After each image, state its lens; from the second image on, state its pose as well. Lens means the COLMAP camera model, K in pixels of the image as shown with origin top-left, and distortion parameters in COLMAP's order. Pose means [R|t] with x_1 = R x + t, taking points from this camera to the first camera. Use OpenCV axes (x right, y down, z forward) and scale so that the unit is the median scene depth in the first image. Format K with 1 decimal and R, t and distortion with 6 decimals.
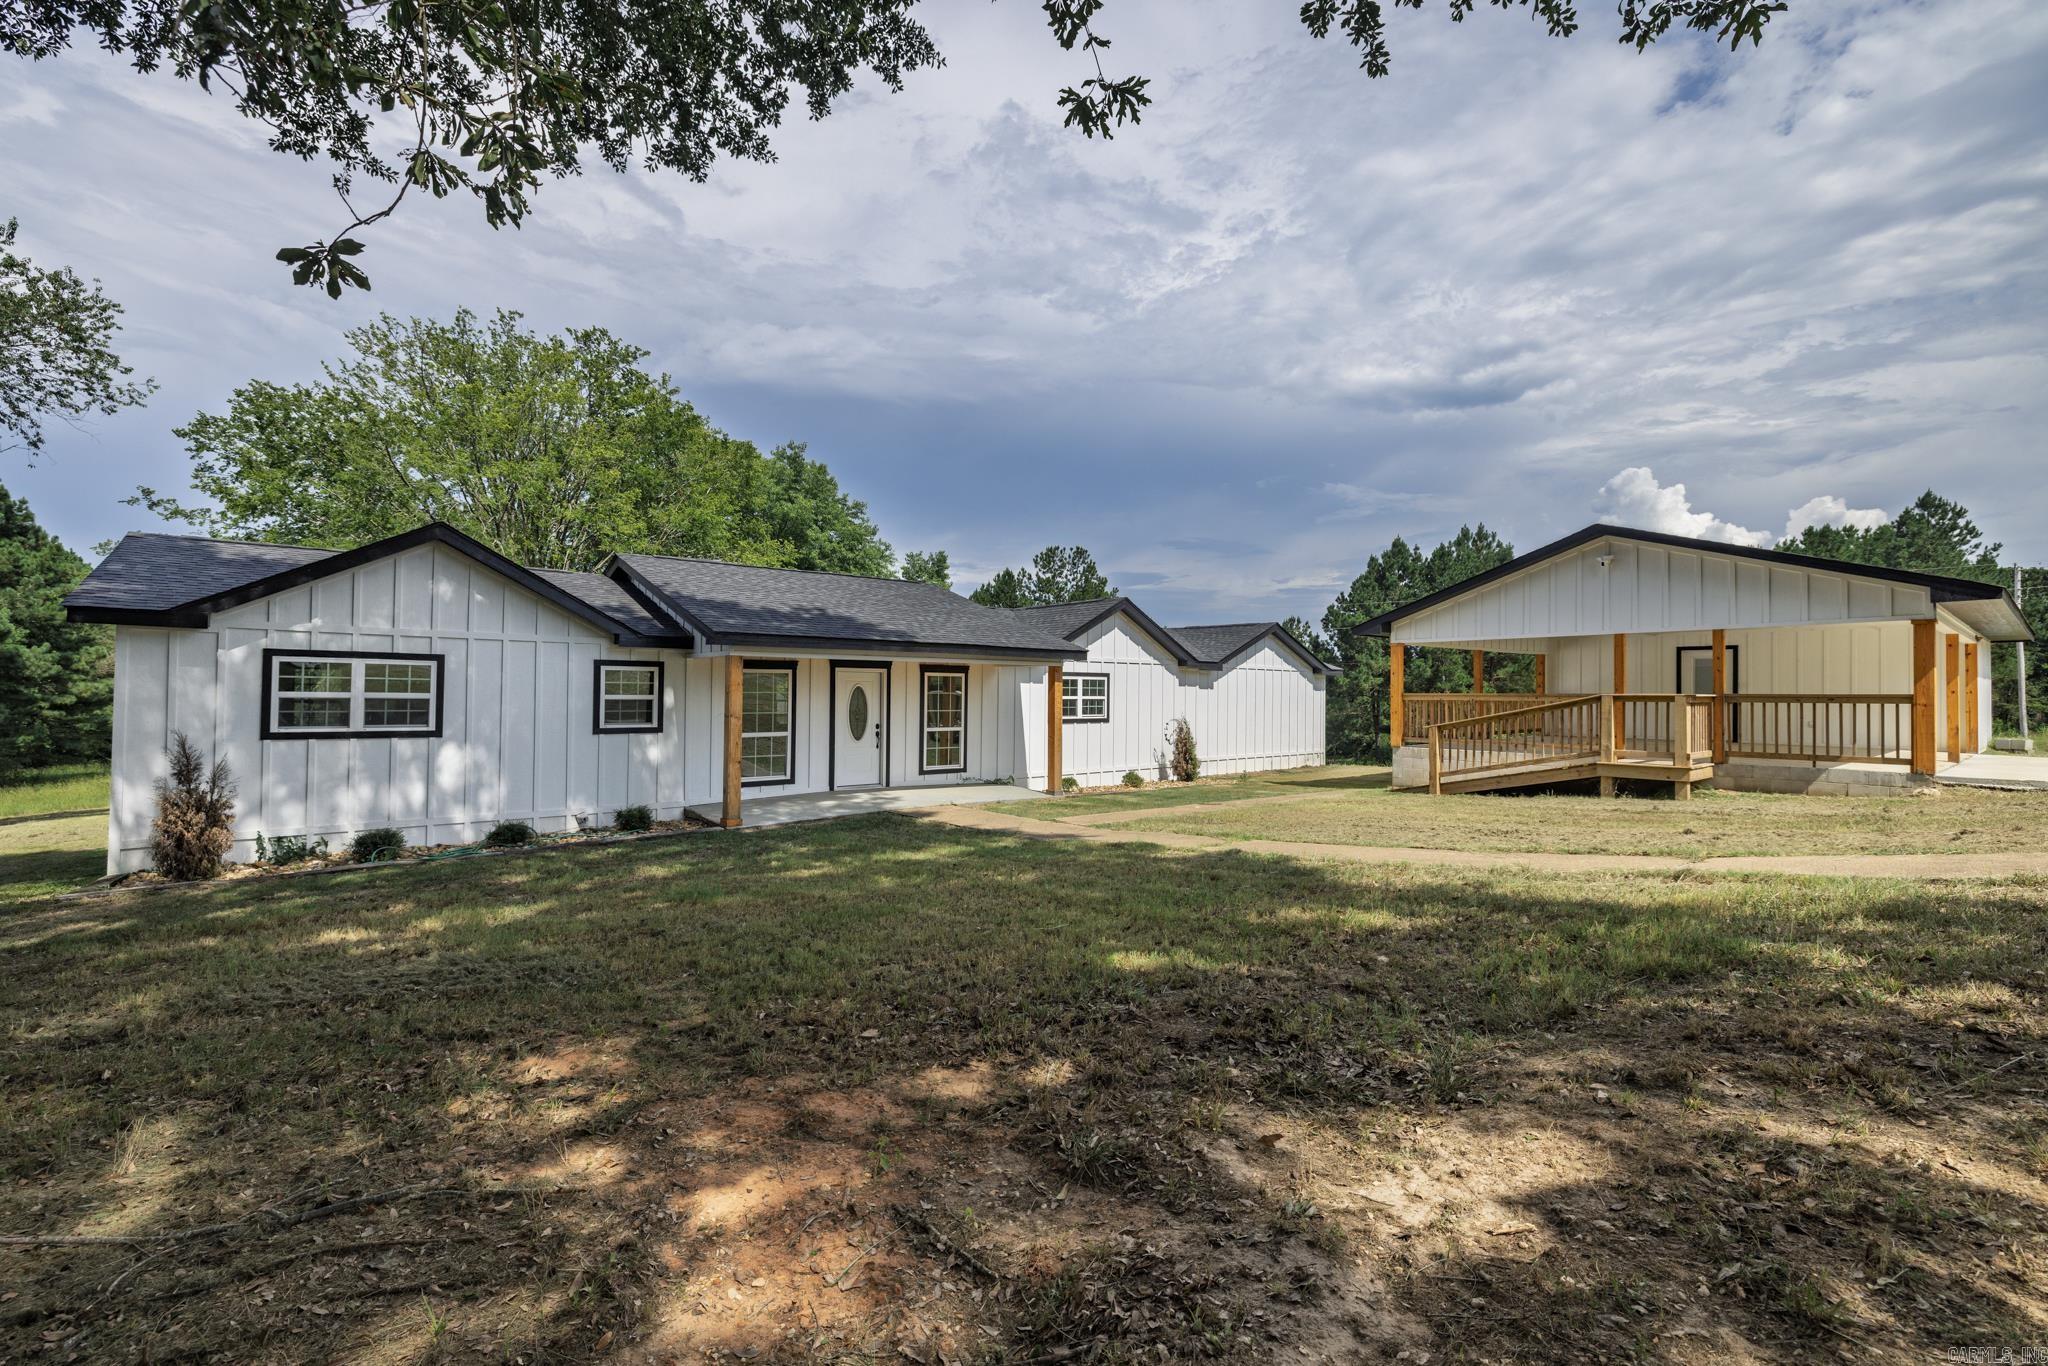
lens RADIAL K [[869.2, 0, 1024.2], [0, 869.2, 692.2], [0, 0, 1]] dist [0.001139, -0.000907]
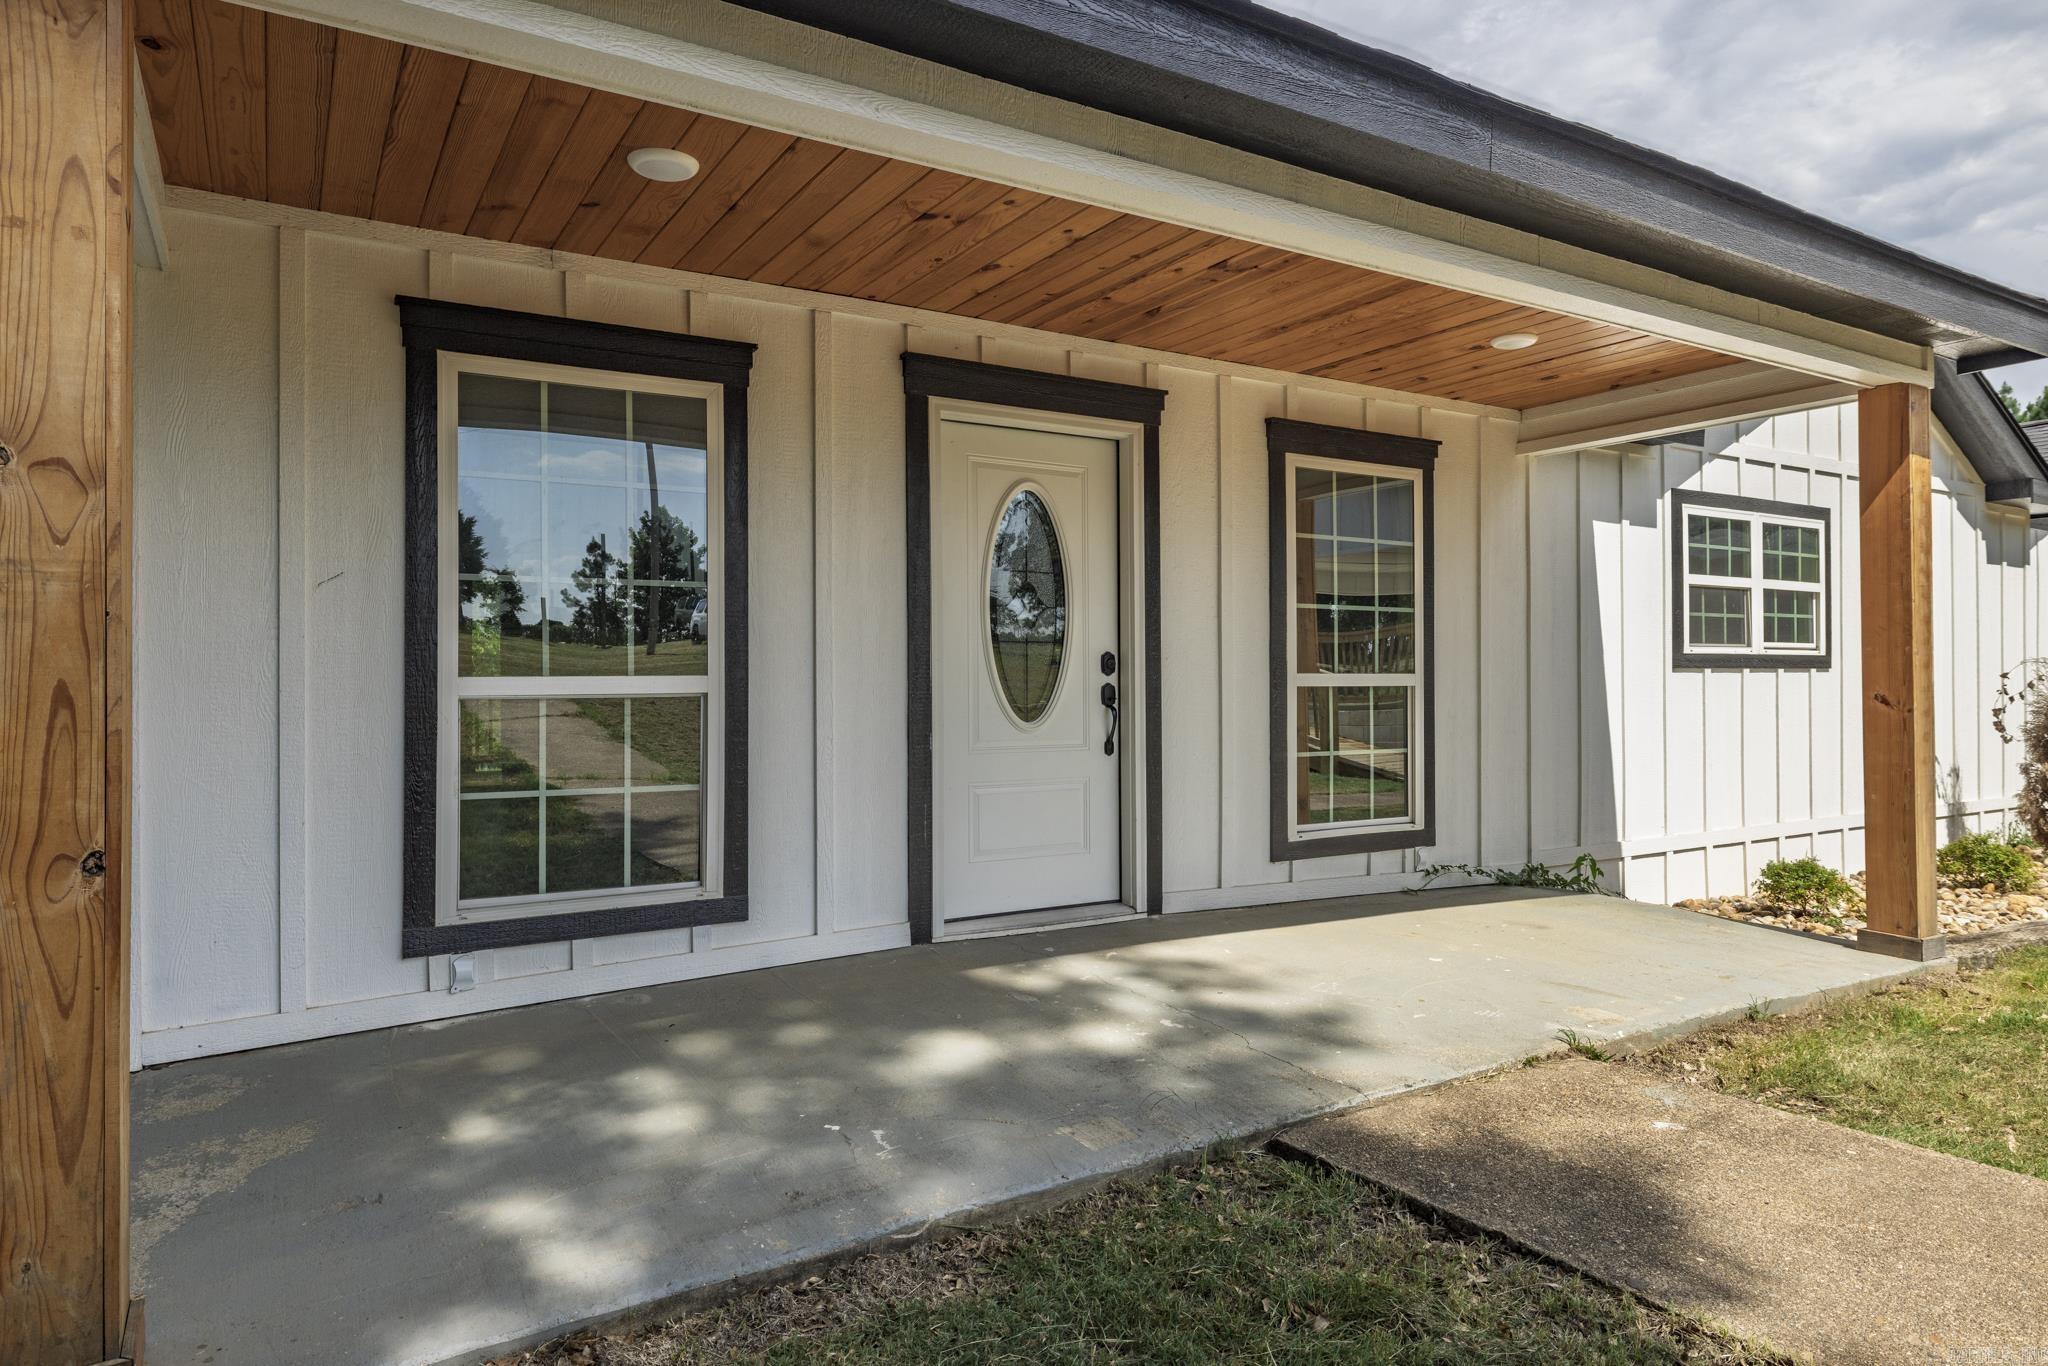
lens RADIAL K [[1210.6, 0, 1059.0], [0, 1210.6, 688.0], [0, 0, 1]] dist [-0.014771, 0.002674]
pose [[0.989050, -0.014548, -0.146863, -0.111653], [0.014626, 0.999893, -0.000547, 0.038644], [0.146855, -0.001607, 0.989157, 0.557974]]
